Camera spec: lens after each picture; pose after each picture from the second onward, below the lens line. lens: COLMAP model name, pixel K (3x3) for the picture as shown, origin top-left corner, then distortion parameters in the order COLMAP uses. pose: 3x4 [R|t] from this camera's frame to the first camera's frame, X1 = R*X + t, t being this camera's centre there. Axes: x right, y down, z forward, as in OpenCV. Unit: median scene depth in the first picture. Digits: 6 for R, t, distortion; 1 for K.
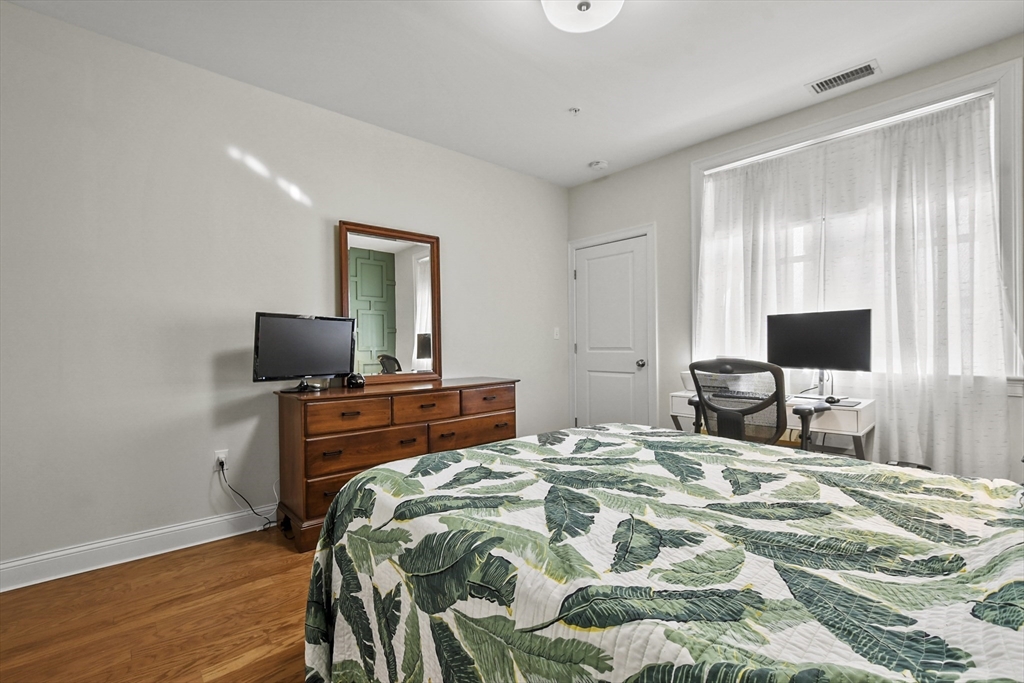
lens RADIAL K [[454.9, 0, 511.4], [0, 454.9, 339.2], [0, 0, 1]] dist [0.009930, -0.000095]
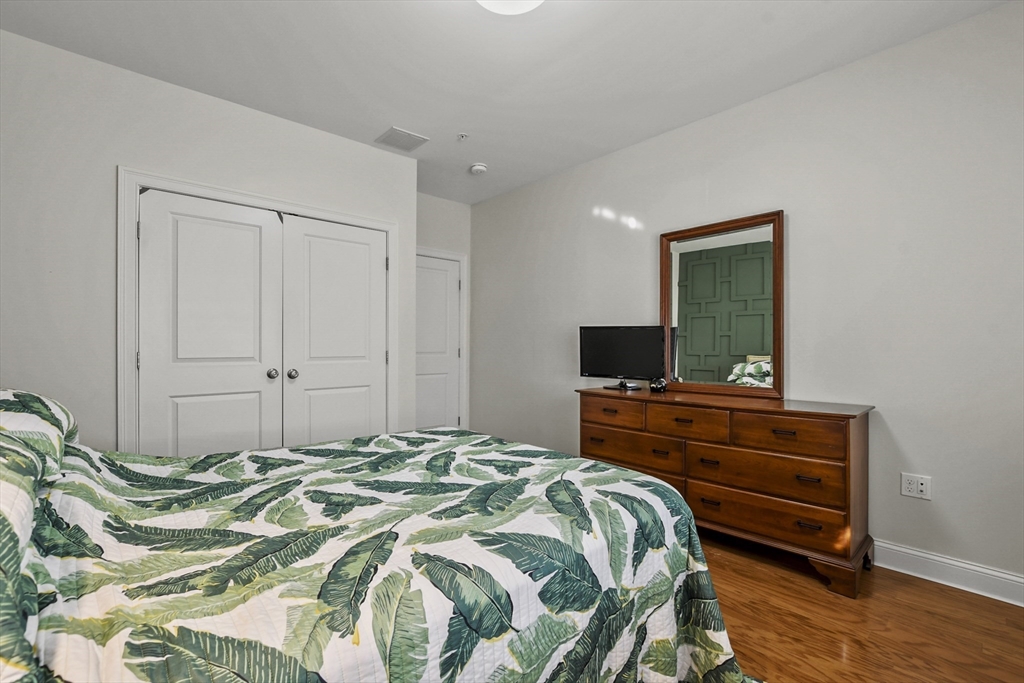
lens RADIAL K [[461.1, 0, 509.0], [0, 461.1, 340.6], [0, 0, 1]] dist [-0.006622, 0.000323]
pose [[0.031598, -0.003221, -0.999495, 0.831059], [0.004714, 0.999984, -0.003073, -0.011842], [0.999490, -0.004615, 0.031612, 0.729460]]
